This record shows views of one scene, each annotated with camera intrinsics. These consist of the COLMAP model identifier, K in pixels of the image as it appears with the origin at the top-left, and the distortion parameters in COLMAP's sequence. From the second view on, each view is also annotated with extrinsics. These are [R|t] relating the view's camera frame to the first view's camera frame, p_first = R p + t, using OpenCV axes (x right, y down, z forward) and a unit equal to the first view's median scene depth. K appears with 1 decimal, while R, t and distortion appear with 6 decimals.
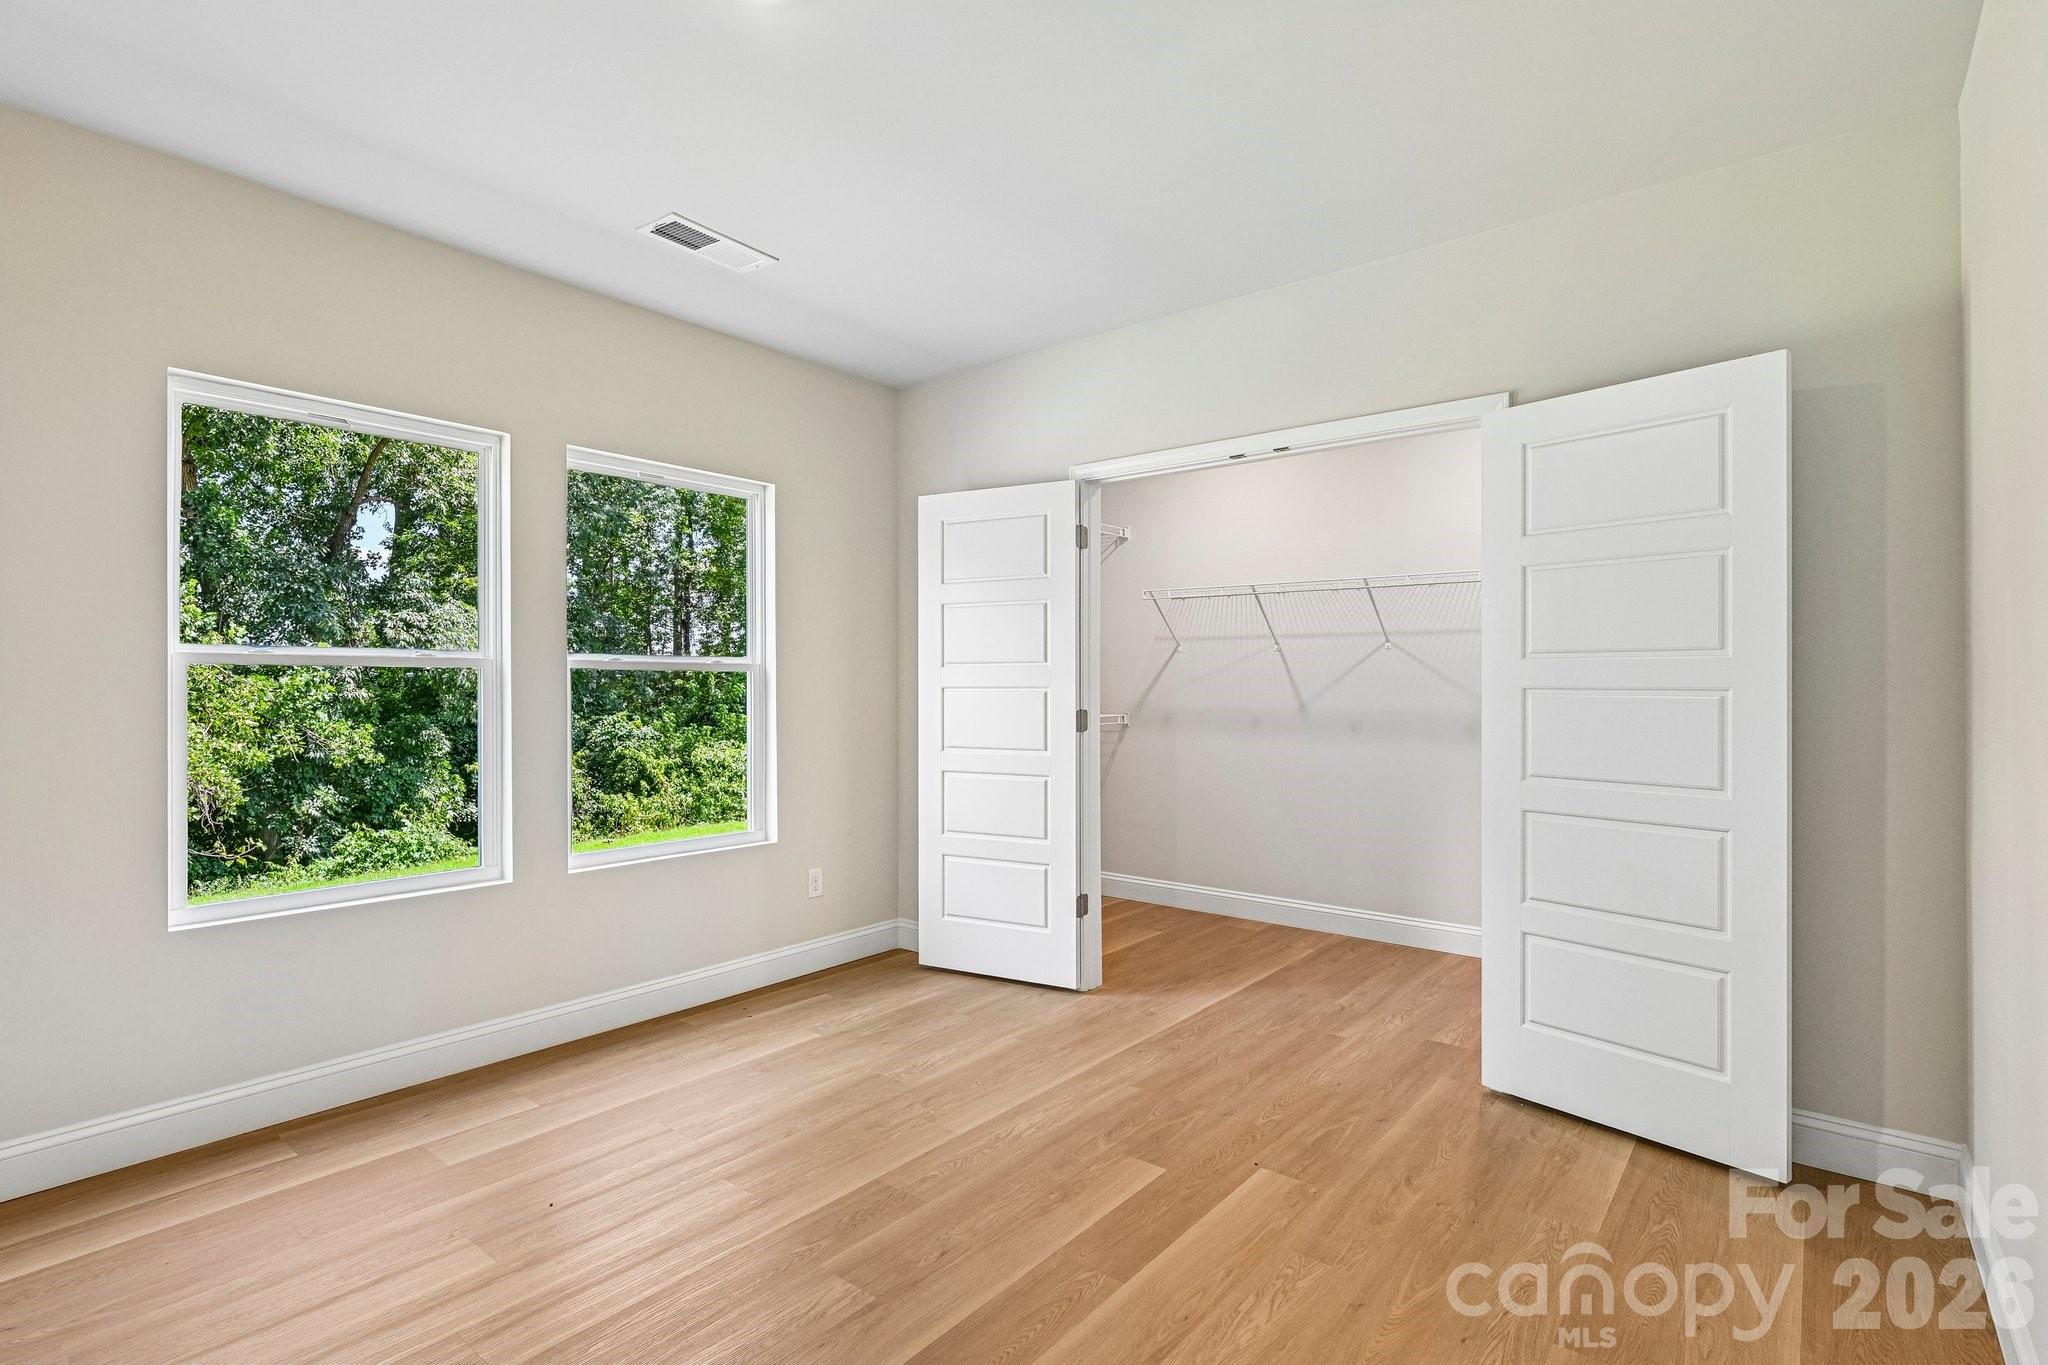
lens RADIAL K [[988.6, 0, 1022.5], [0, 988.6, 682.4], [0, 0, 1]] dist [0.002892, 0.000137]
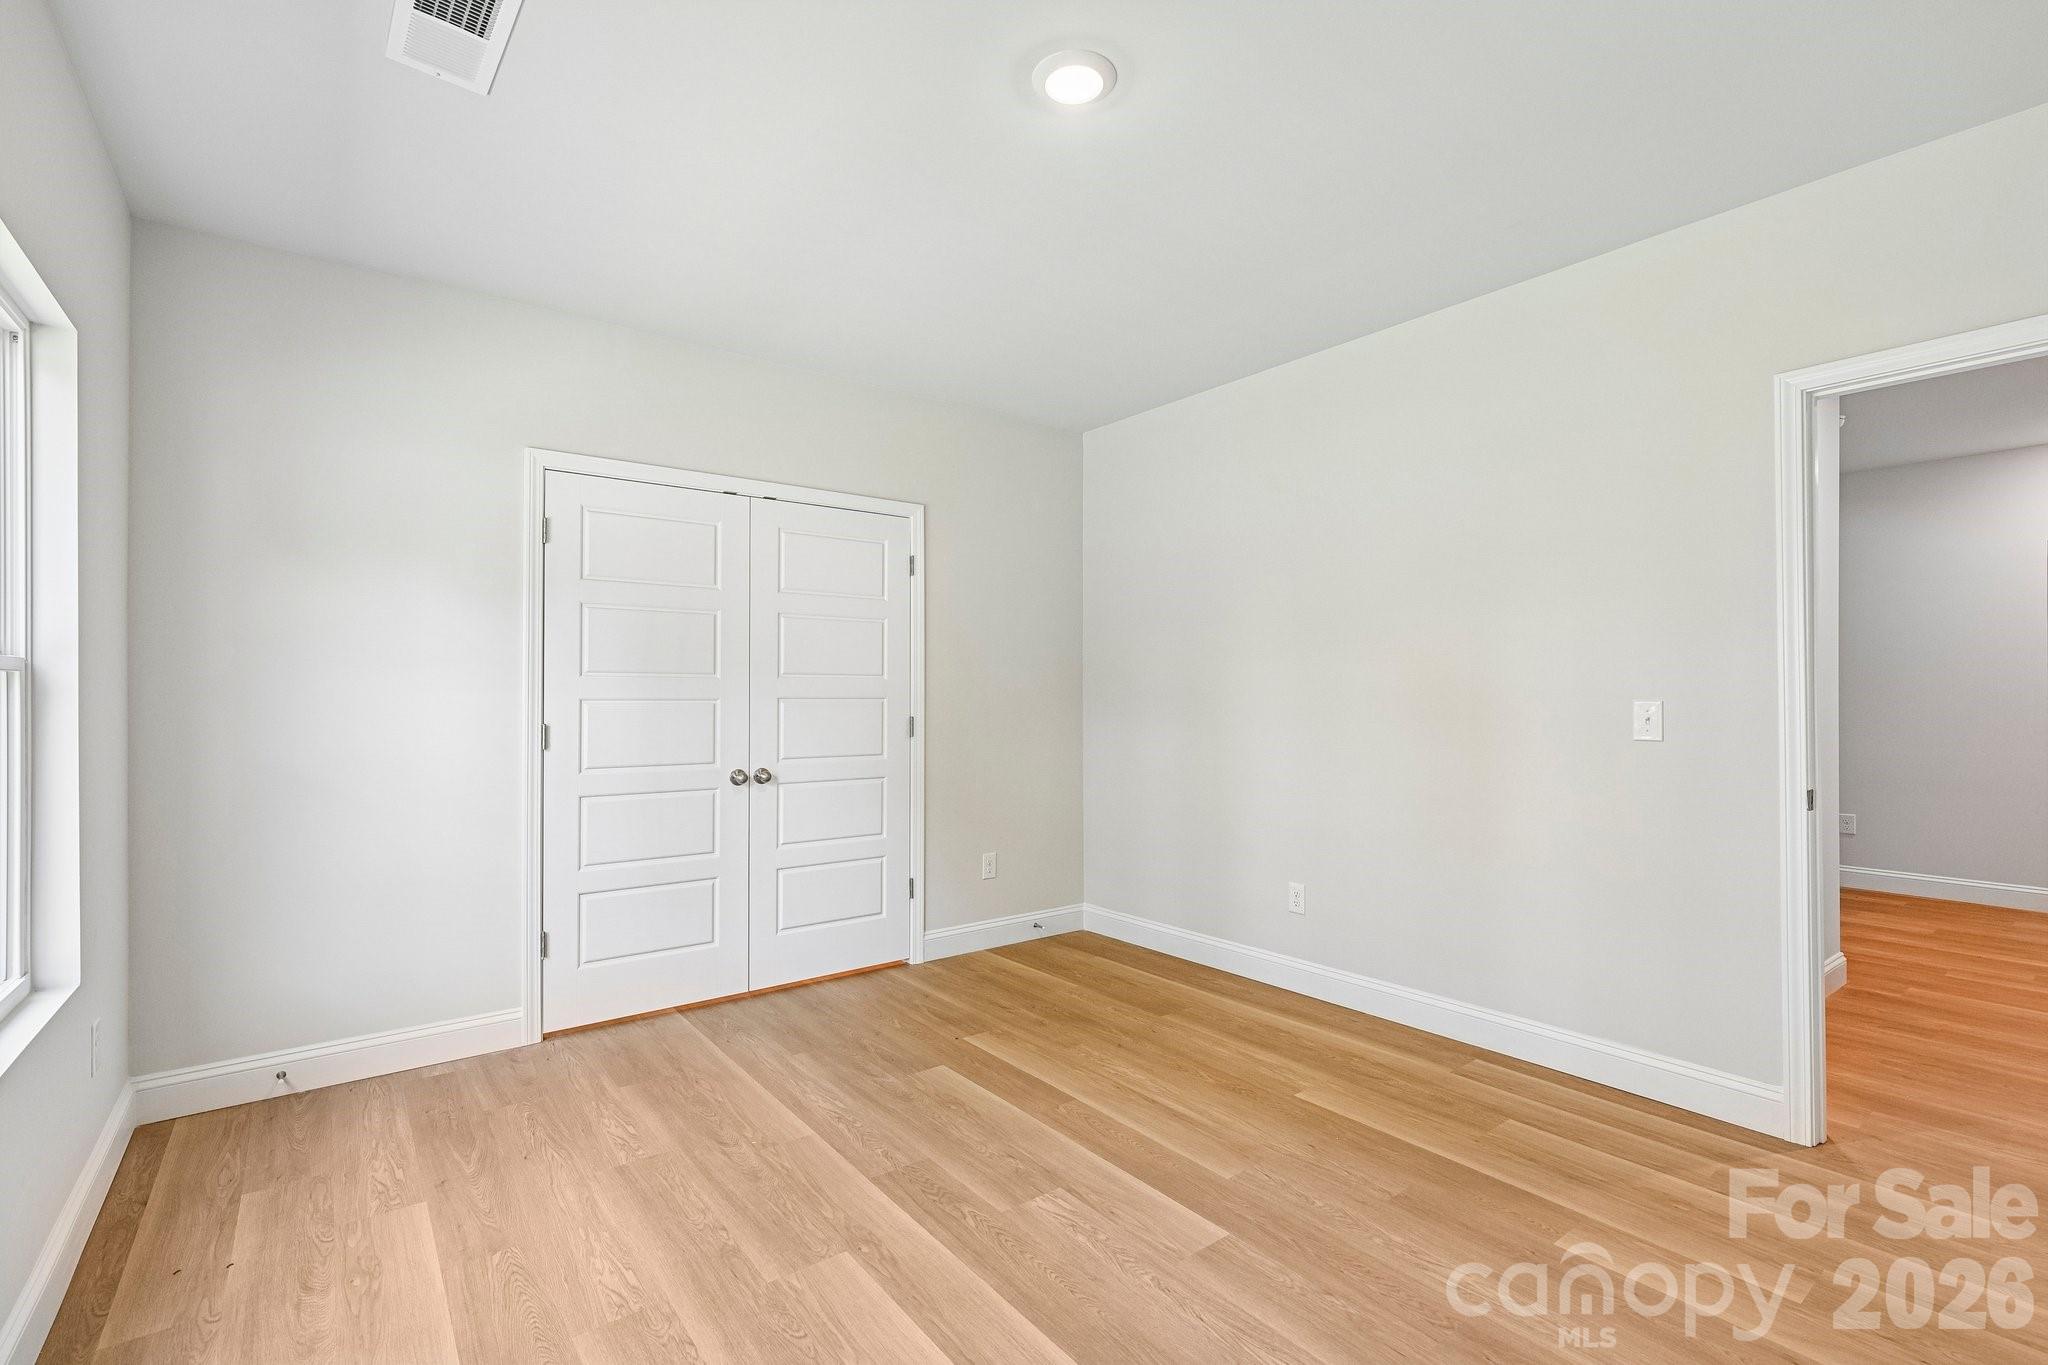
lens RADIAL K [[912.8, 0, 1023.6], [0, 912.8, 689.1], [0, 0, 1]] dist [-0.002062, -0.000113]
pose [[0.230992, 0.007584, 0.972926, -0.897884], [-0.000556, 0.999970, -0.007663, 0.002096], [-0.972956, 0.001229, 0.230989, 0.545030]]
